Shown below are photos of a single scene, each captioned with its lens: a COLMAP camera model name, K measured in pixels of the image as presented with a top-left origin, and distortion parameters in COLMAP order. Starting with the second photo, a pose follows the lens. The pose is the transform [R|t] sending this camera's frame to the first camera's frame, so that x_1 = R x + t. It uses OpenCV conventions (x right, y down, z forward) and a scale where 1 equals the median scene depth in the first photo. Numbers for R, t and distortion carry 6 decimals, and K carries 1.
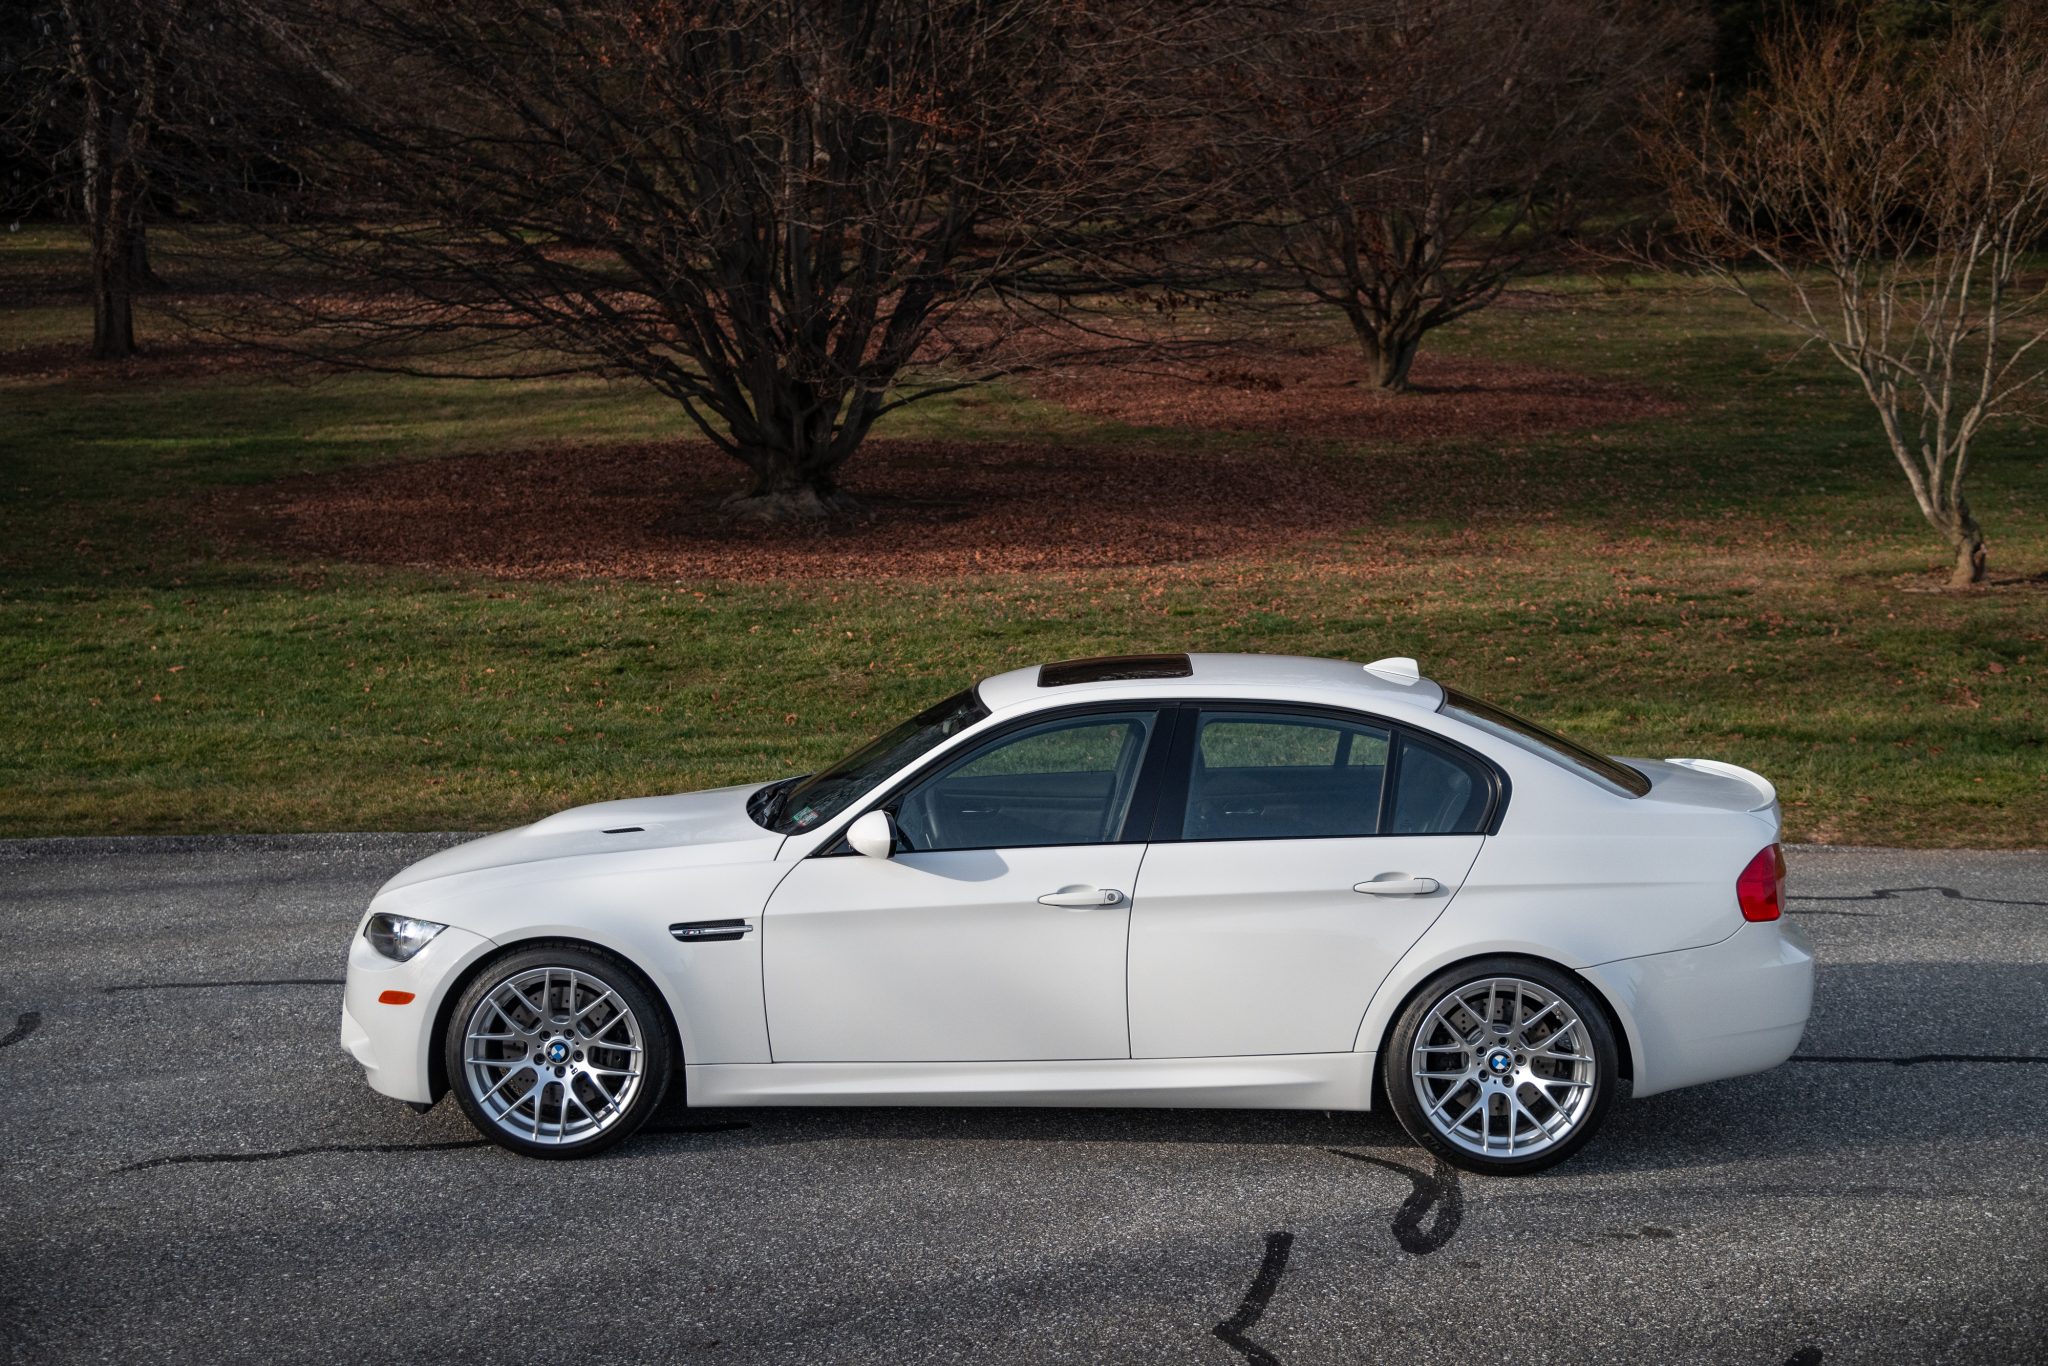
lens RADIAL K [[2905.3, 0, 966.5], [0, 2905.3, 657.1], [0, 0, 1]] dist [0.211404, 0.121689]
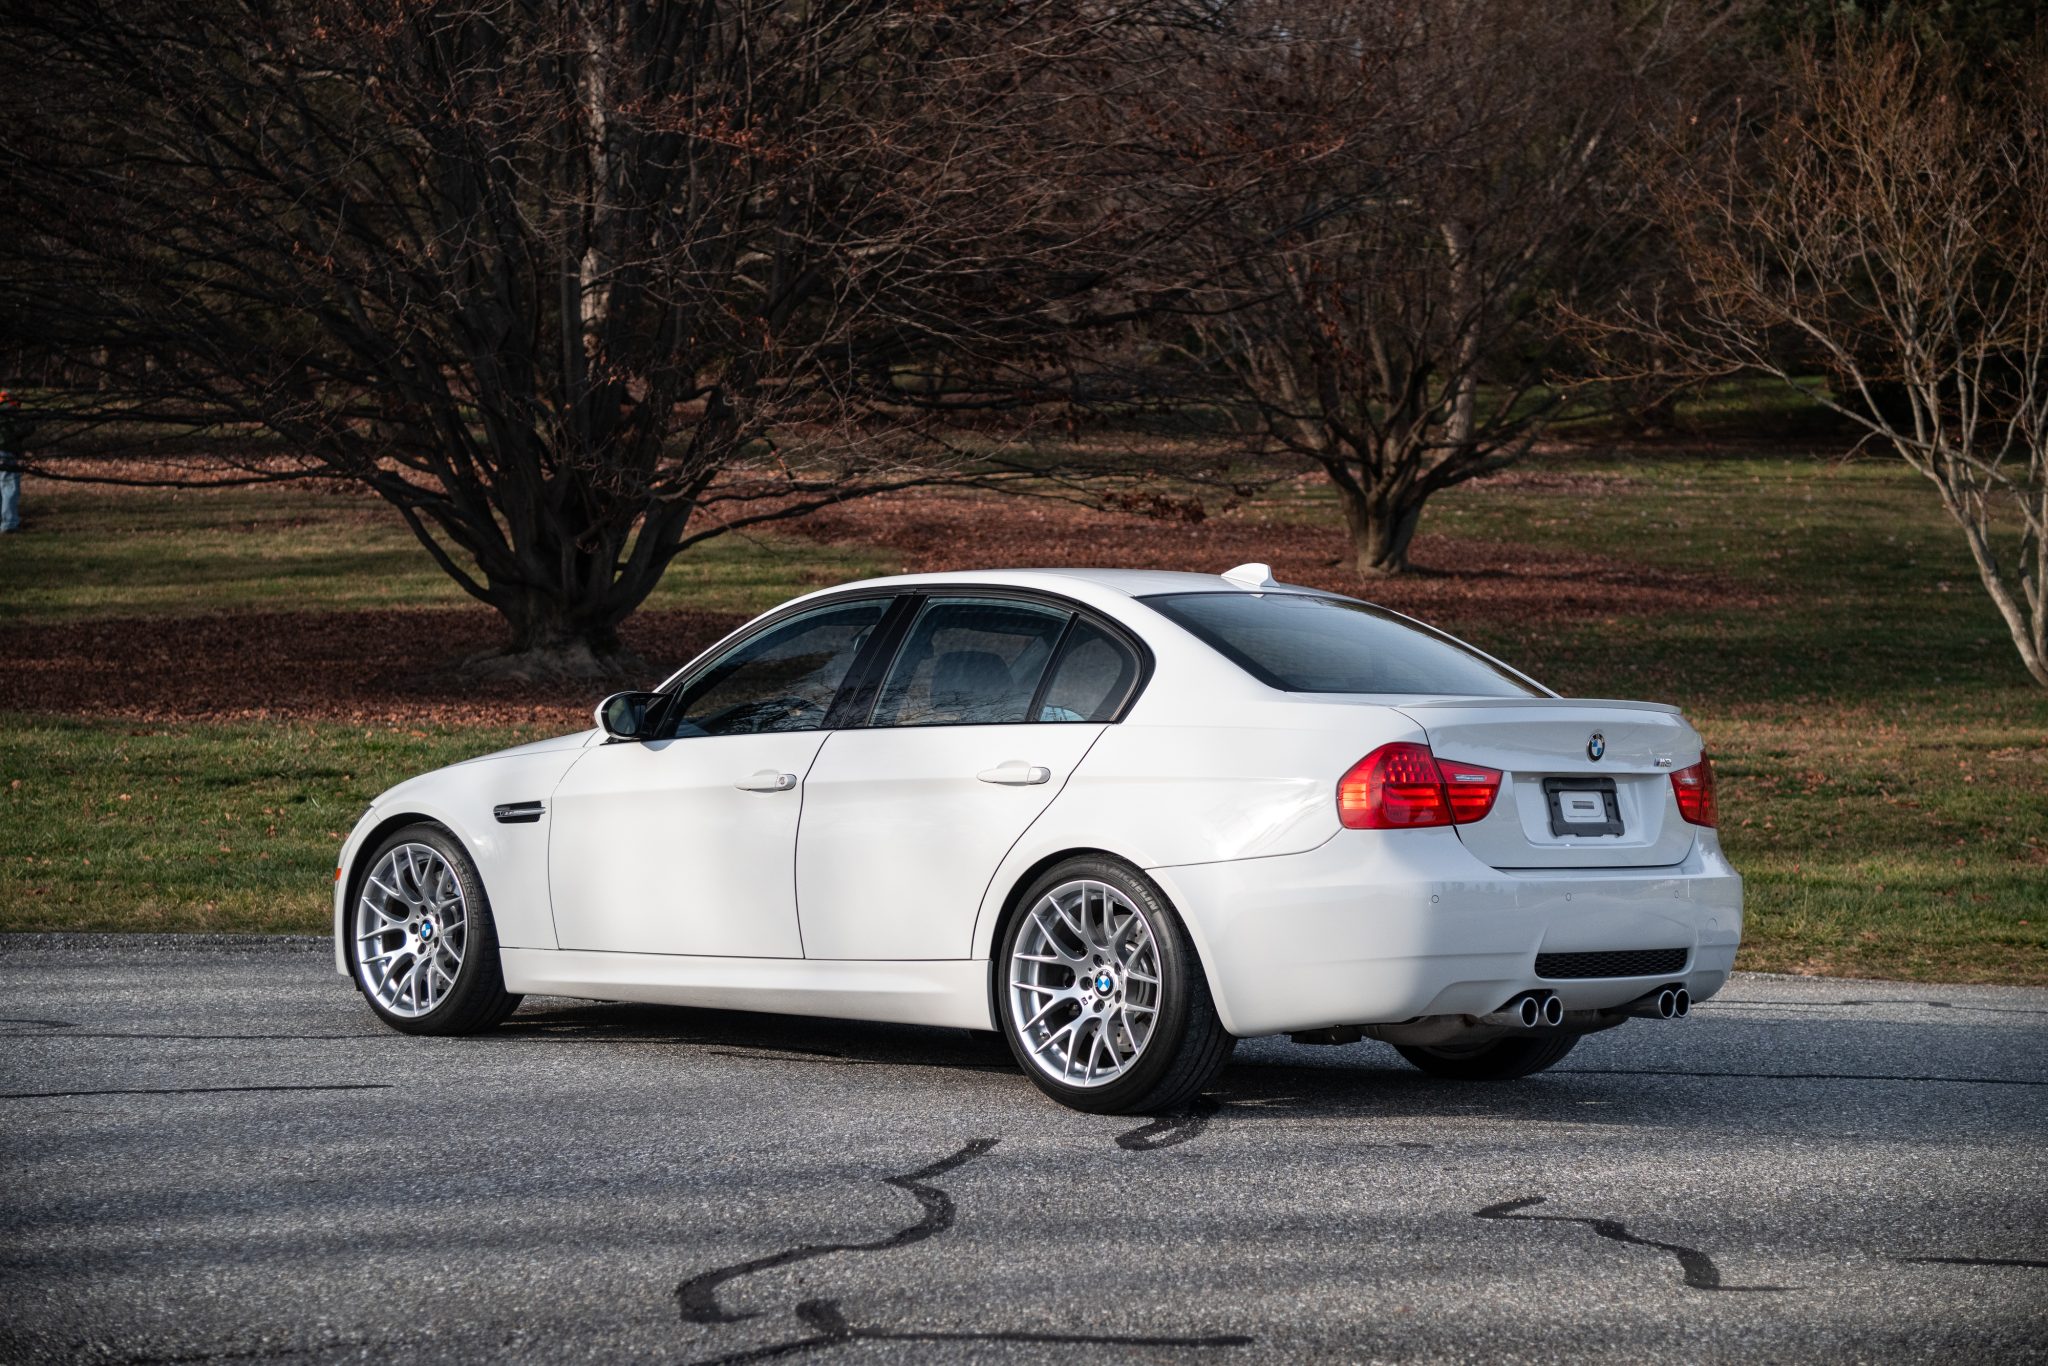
lens RADIAL K [[4390.9, 0, 1004.5], [0, 4390.9, 669.3], [0, 0, 1]] dist [0.597750, 0.717480]
pose [[0.999758, 0.013696, 0.017238, 0.044929], [-0.011441, 0.992125, -0.124725, 0.114118], [-0.018810, 0.124497, 0.992042, -0.168443]]
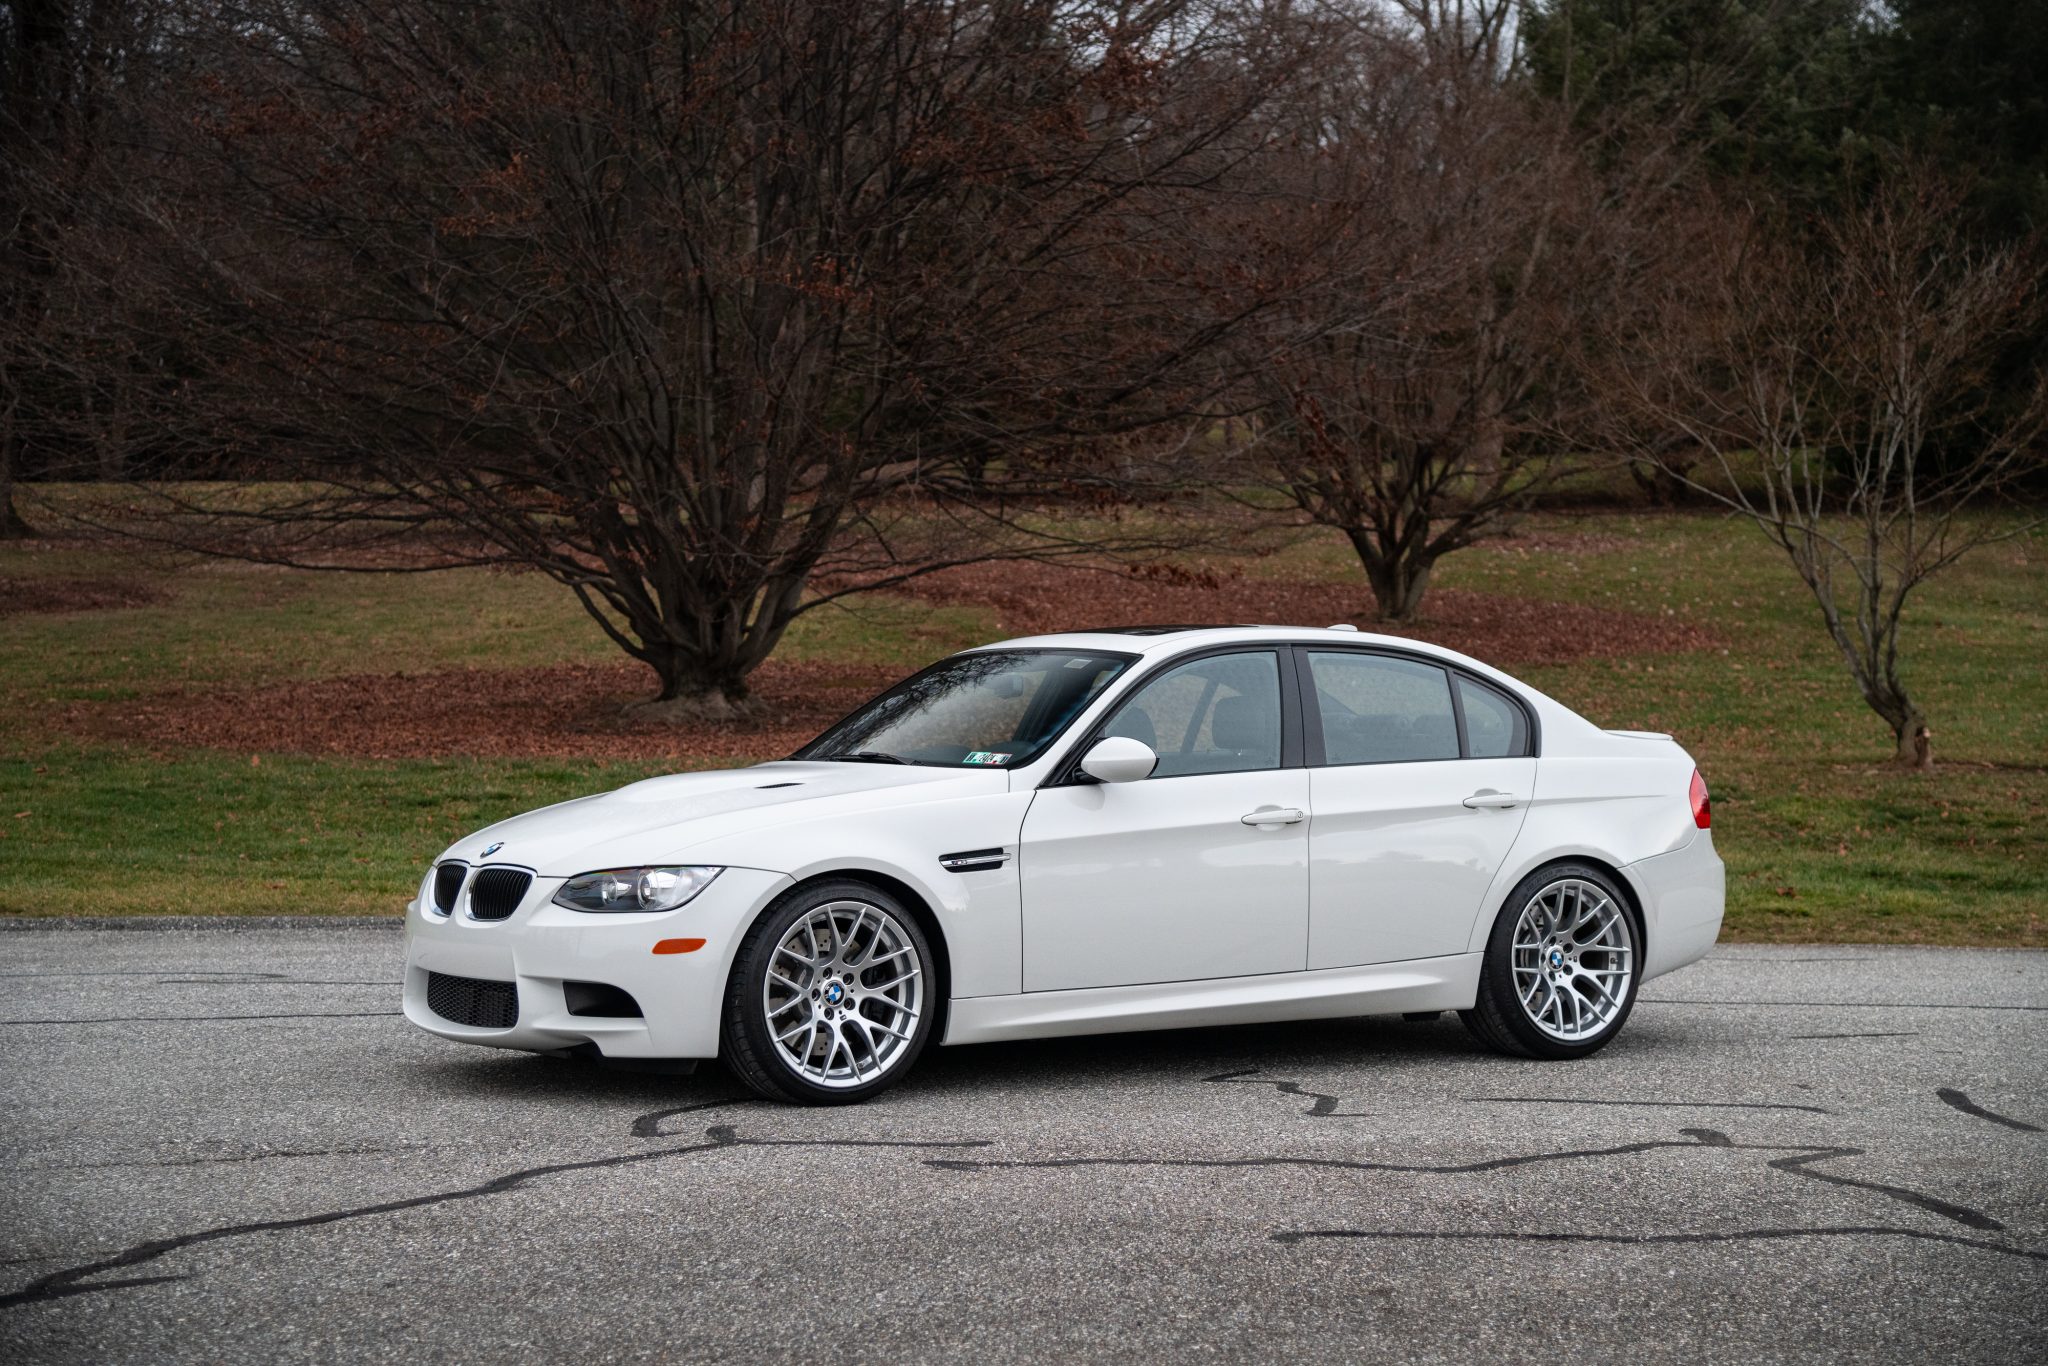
lens RADIAL K [[4165.6, 0, 987.9], [0, 4165.6, 657.7], [0, 0, 1]] dist [0.556268, 0.281976]
pose [[0.999058, 0.001089, -0.043376, 0.114926], [-0.006949, 0.990796, -0.135188, 0.141834], [0.042829, 0.135362, 0.989870, -0.407186]]
